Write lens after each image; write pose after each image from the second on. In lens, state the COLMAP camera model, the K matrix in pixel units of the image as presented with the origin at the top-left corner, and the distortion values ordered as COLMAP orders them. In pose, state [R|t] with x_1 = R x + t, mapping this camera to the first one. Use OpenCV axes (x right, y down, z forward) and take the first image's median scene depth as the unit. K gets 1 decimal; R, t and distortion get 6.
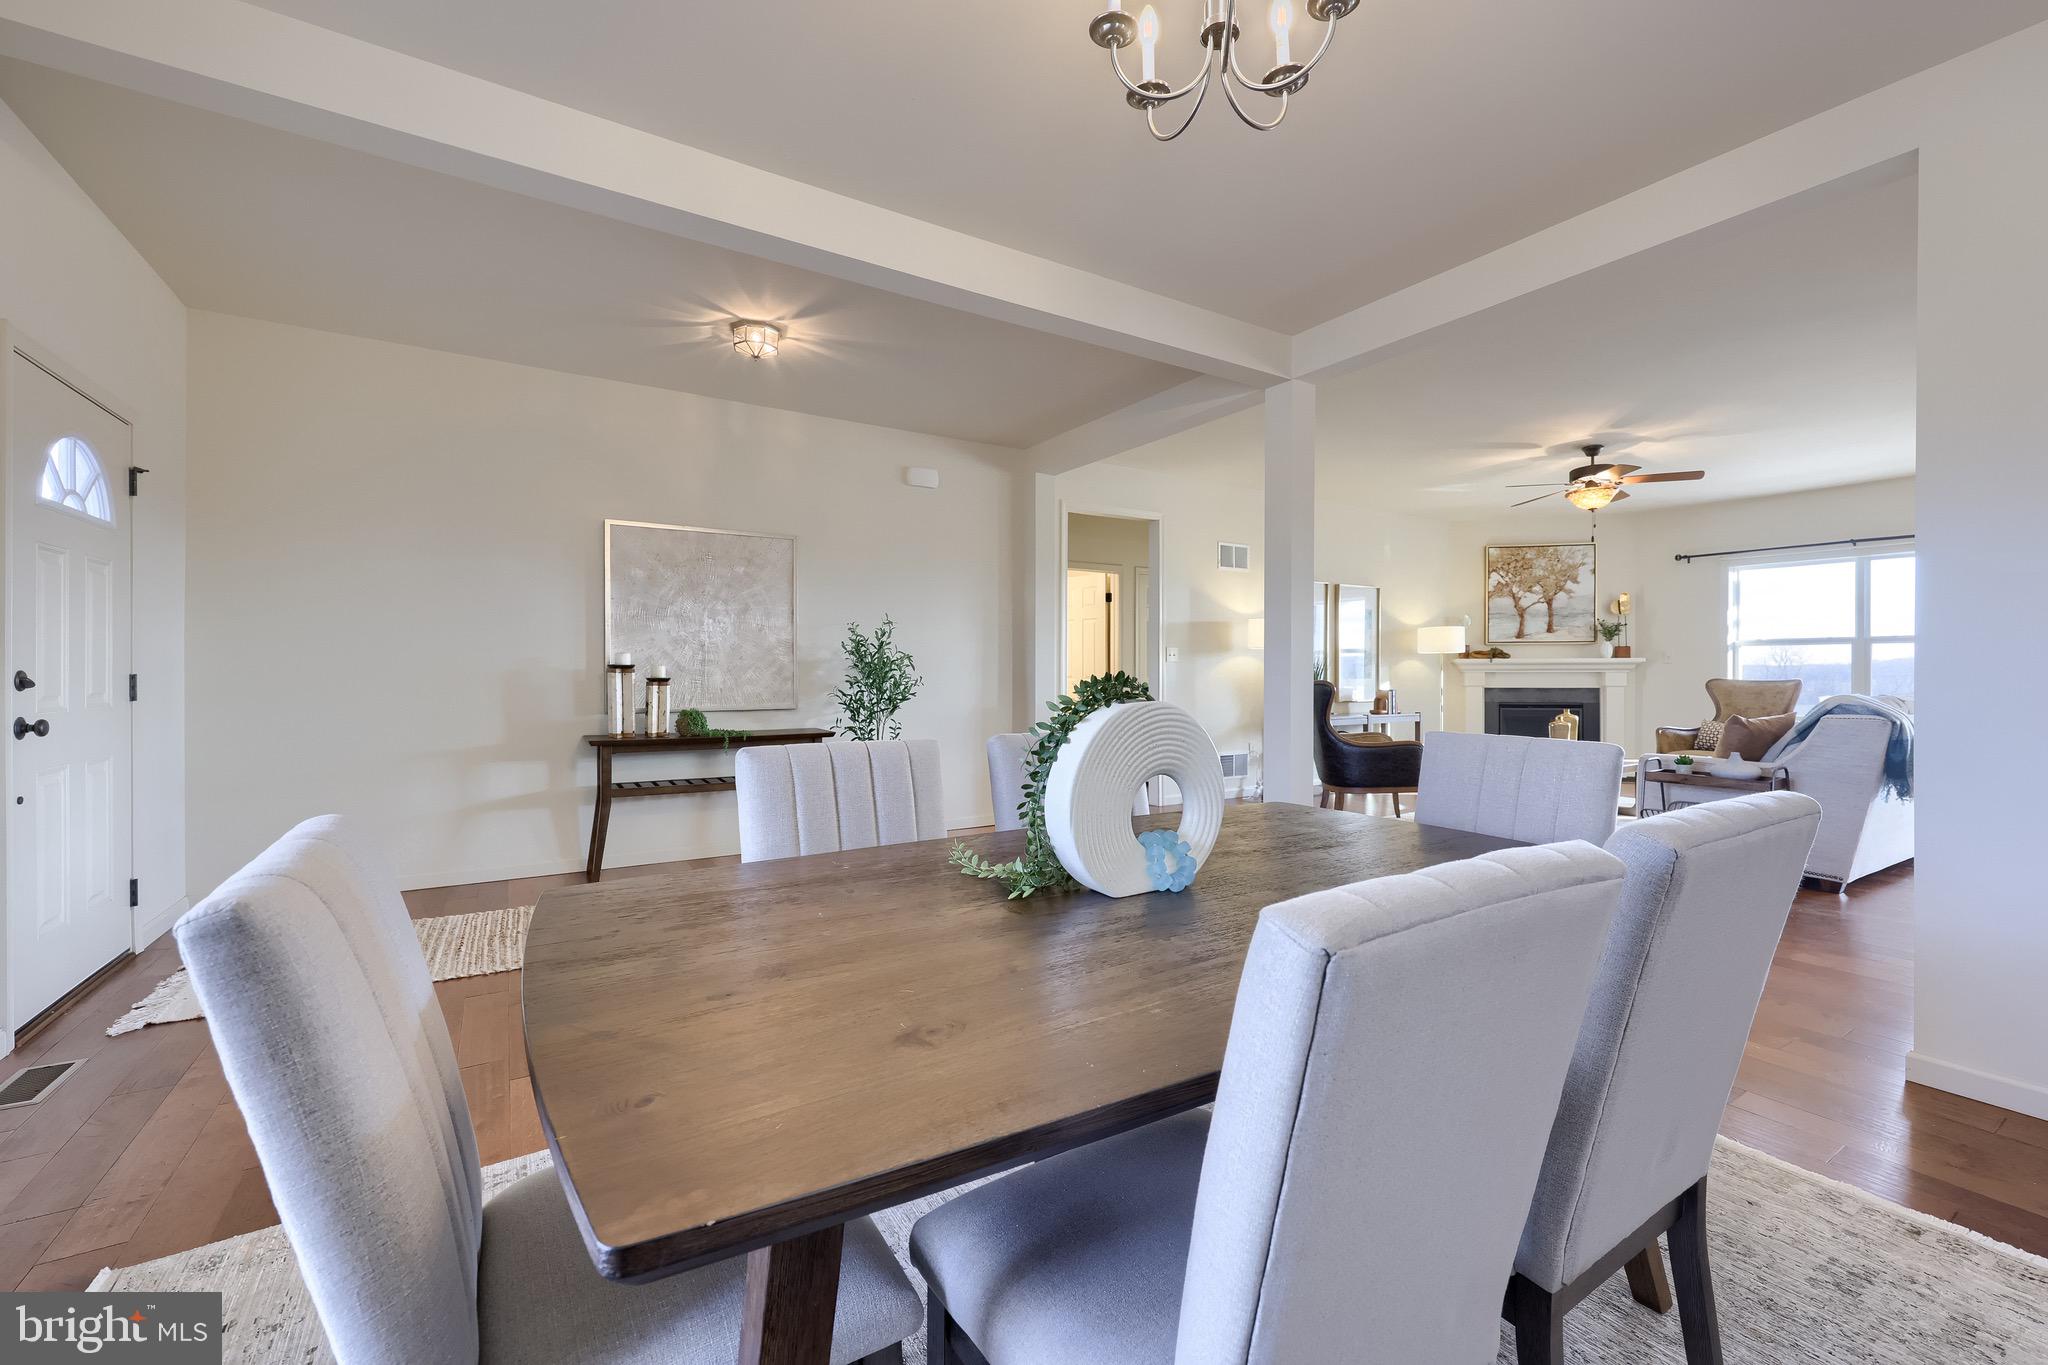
lens RADIAL K [[833.0, 0, 1030.6], [0, 833.0, 670.4], [0, 0, 1]] dist [0.001893, -0.000800]
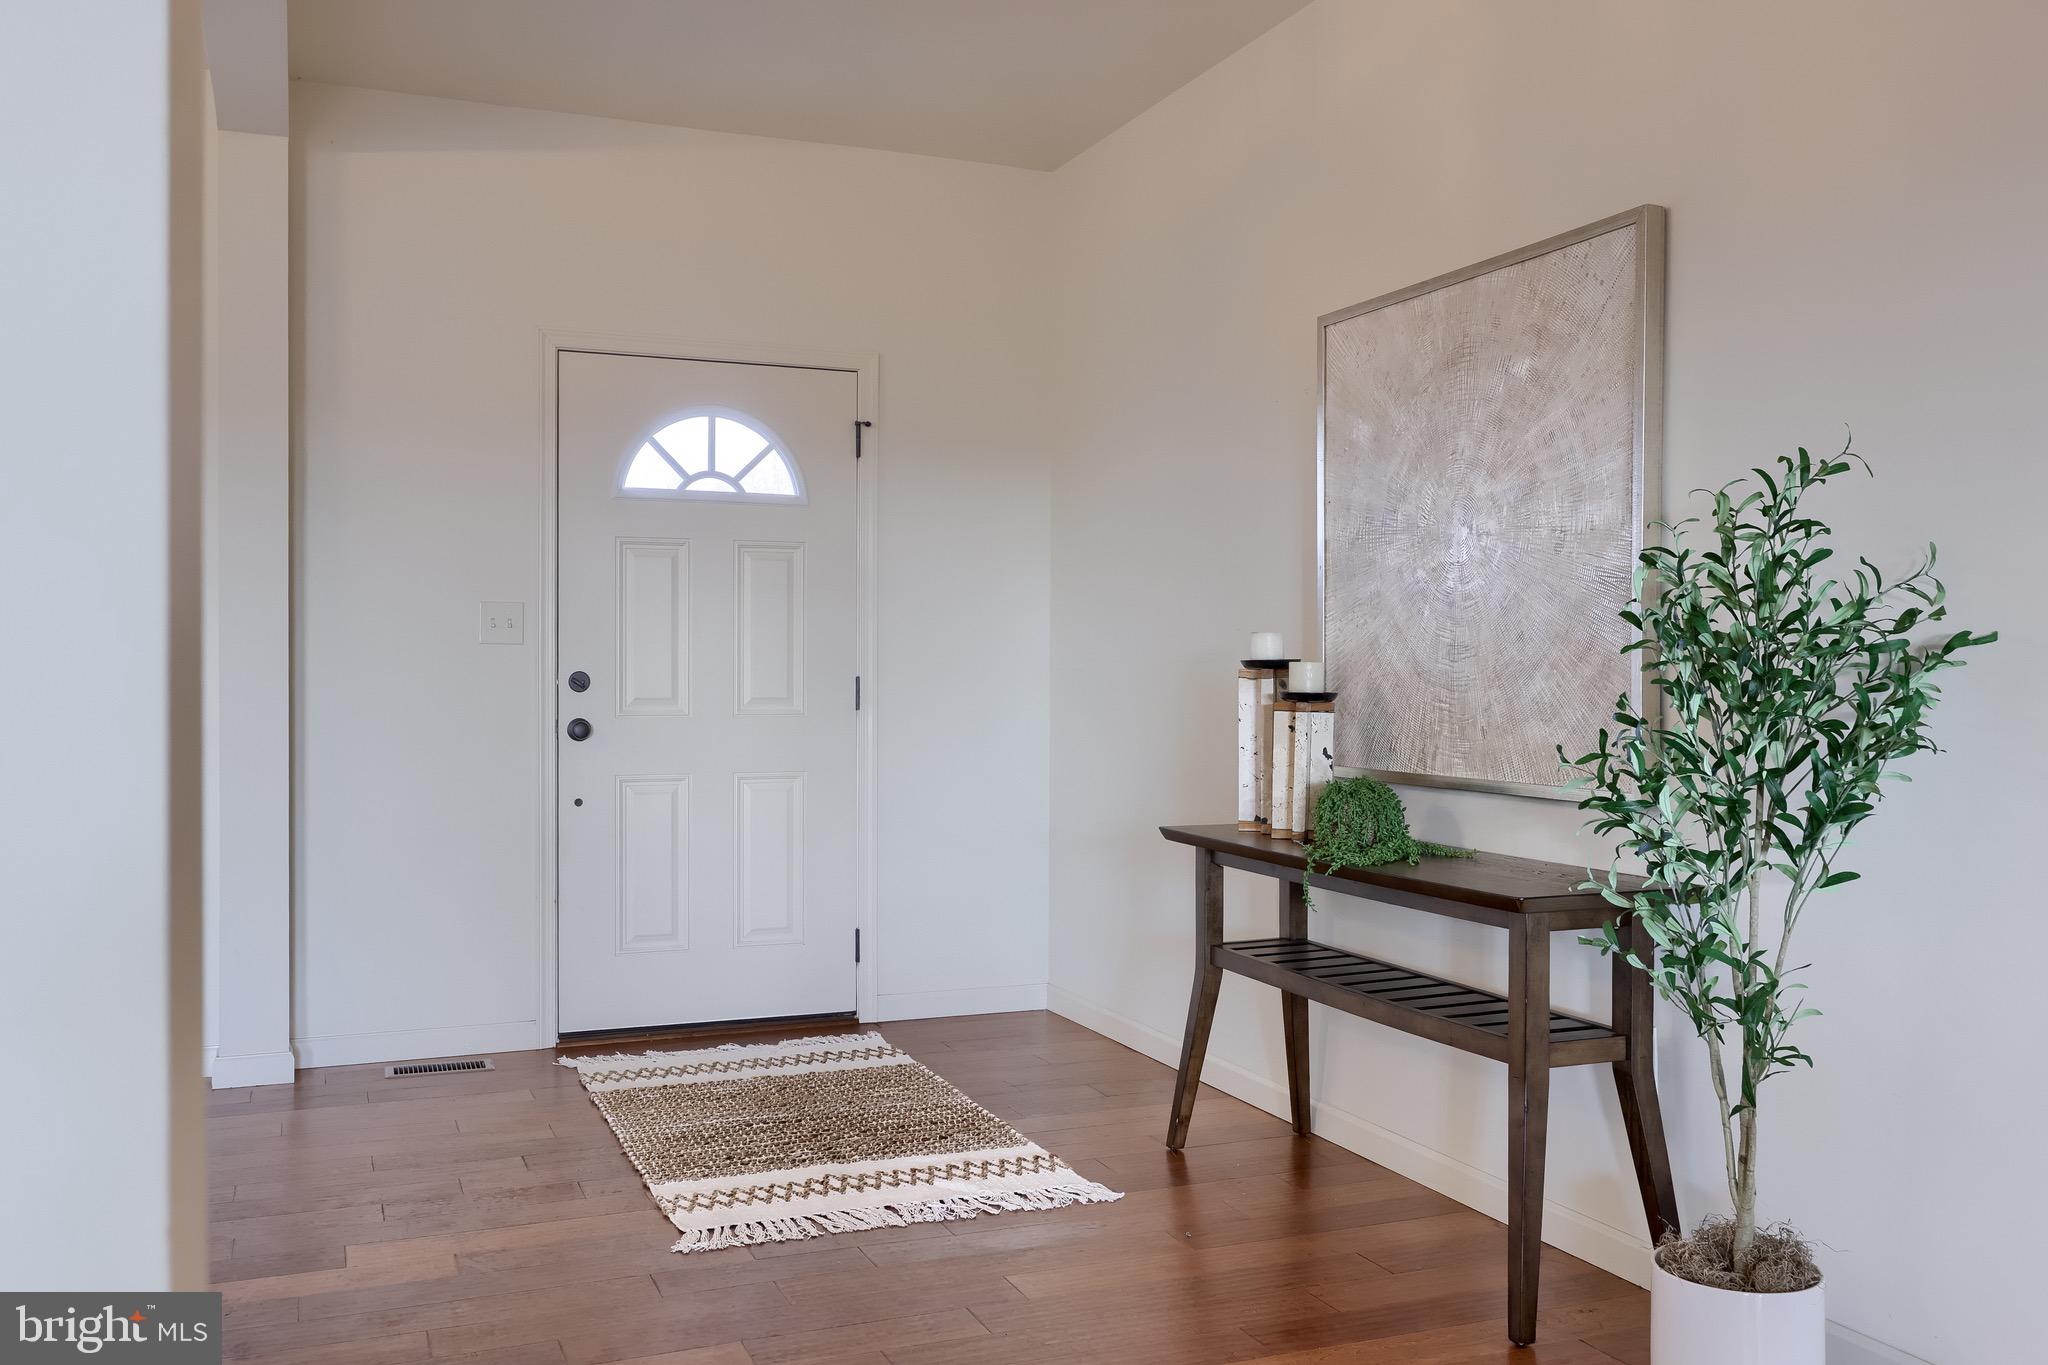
lens RADIAL K [[1769.1, 0, 1037.8], [0, 1769.1, 680.0], [0, 0, 1]] dist [0.064049, 0.001187]
pose [[-0.175401, 0.003114, -0.984492, 0.372421], [-0.004002, 0.999984, 0.003876, 0.000392], [0.984489, 0.004619, -0.175386, 0.930673]]
